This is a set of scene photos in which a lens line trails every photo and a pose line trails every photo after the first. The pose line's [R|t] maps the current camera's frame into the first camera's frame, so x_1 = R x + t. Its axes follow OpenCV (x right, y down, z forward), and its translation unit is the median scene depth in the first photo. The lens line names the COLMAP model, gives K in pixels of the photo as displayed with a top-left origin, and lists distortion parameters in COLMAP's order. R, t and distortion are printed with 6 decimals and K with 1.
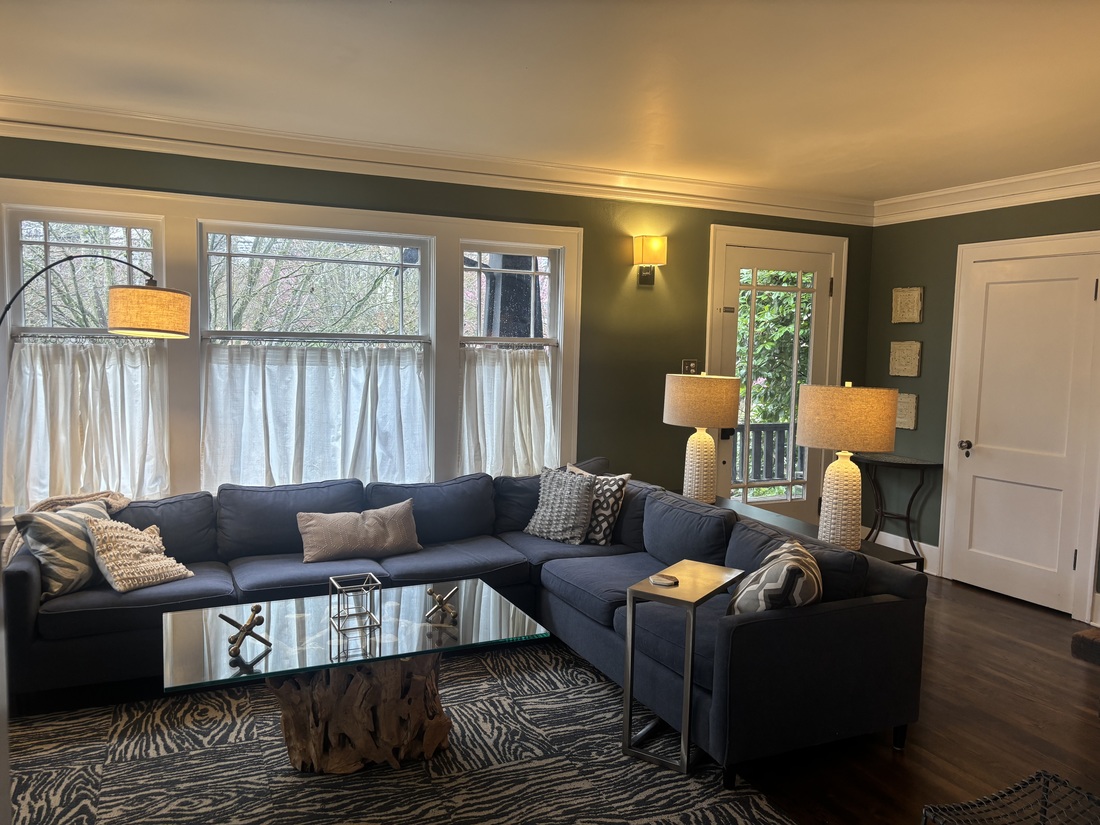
lens RADIAL K [[820.9, 0, 550.0], [0, 820.9, 412.5], [0, 0, 1]] dist [0.012256, -0.008035]
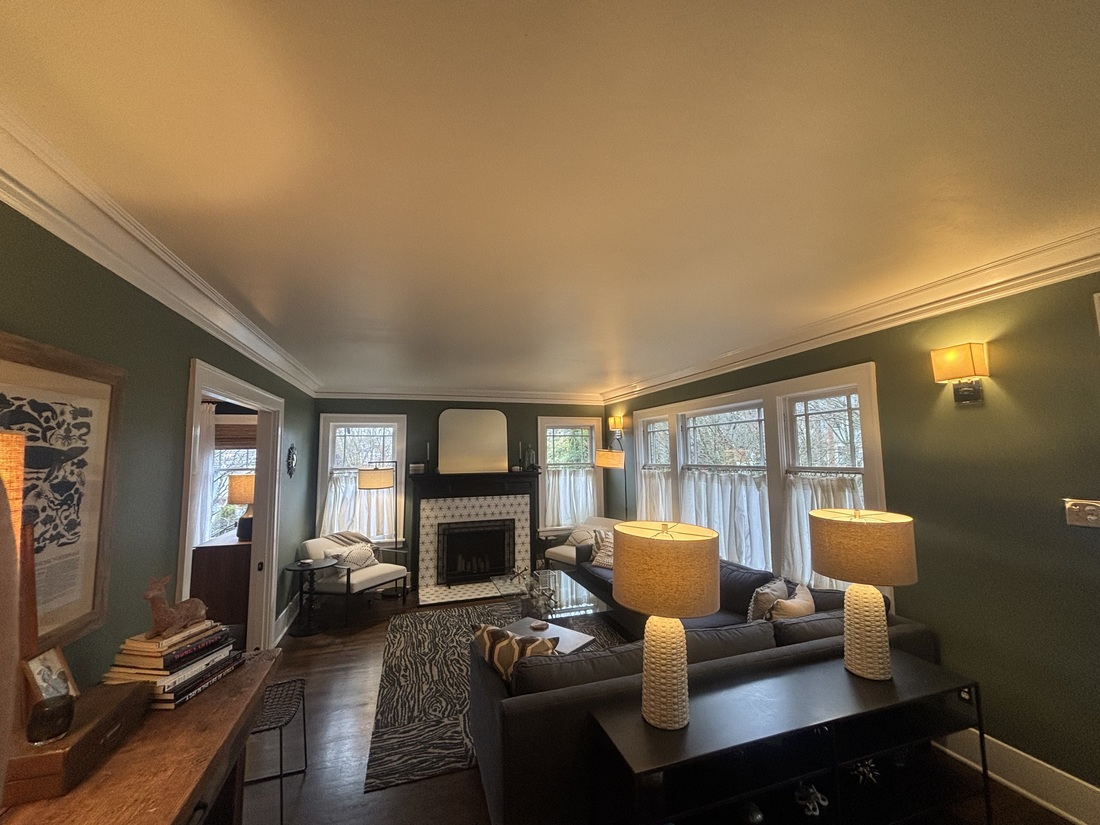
lens RADIAL K [[434.5, 0, 550.0], [0, 434.5, 412.5], [0, 0, 1]] dist [-0.001331, -0.000285]
pose [[-0.117611, -0.114092, -0.986484, 0.646669], [-0.068215, 0.991960, -0.106593, -0.077553], [0.990714, 0.054757, -0.124448, 0.692136]]
